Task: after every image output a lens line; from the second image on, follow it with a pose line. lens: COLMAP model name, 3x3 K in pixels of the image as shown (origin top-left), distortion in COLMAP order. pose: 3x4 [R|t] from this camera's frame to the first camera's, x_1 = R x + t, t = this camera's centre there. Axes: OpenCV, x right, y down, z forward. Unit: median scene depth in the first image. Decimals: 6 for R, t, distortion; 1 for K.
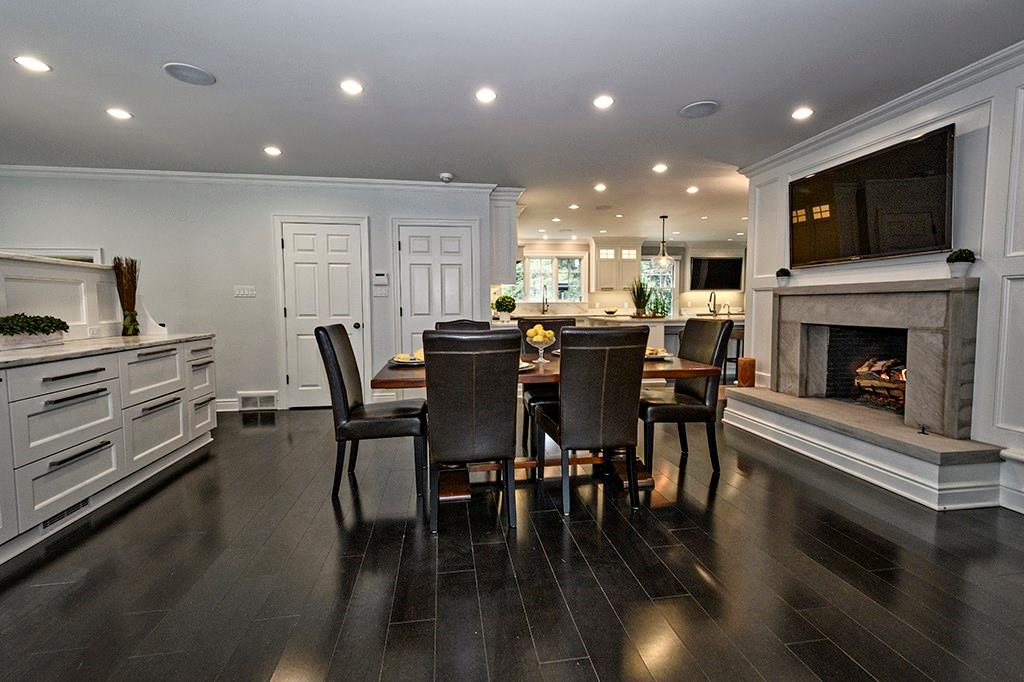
lens RADIAL K [[446.7, 0, 508.3], [0, 446.7, 337.0], [0, 0, 1]] dist [0.017755, -0.000556]
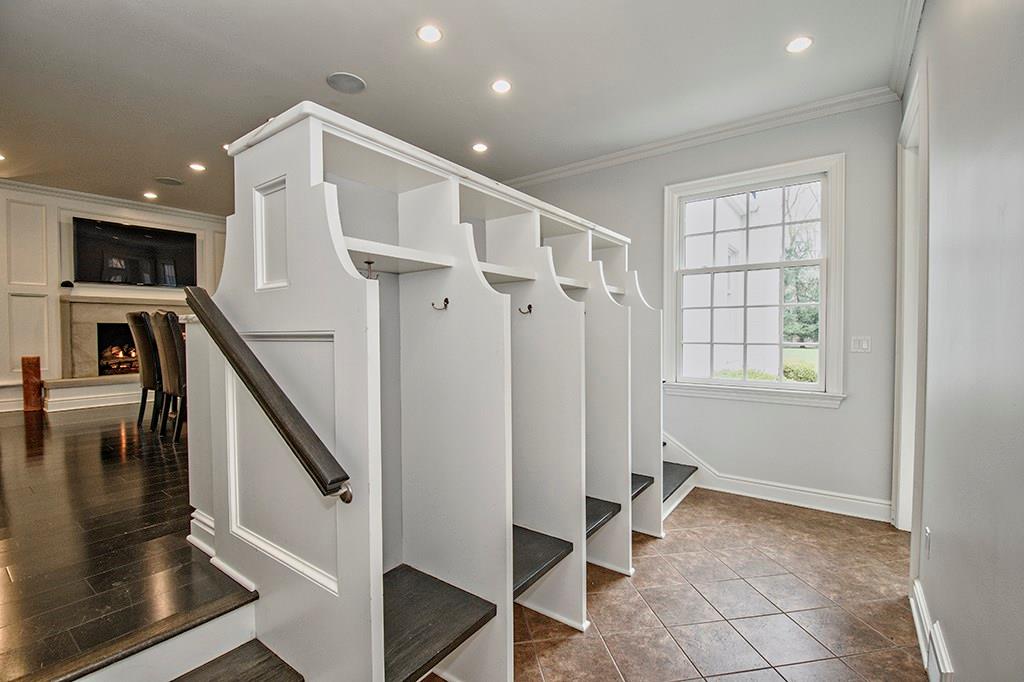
lens RADIAL K [[446.7, 0, 508.3], [0, 446.7, 337.0], [0, 0, 1]] dist [0.017755, -0.000556]
pose [[-0.700149, -0.002782, 0.713991, -1.238525], [0.064830, 0.995614, 0.067452, 0.000619], [-0.711047, 0.093514, -0.696898, 1.067931]]
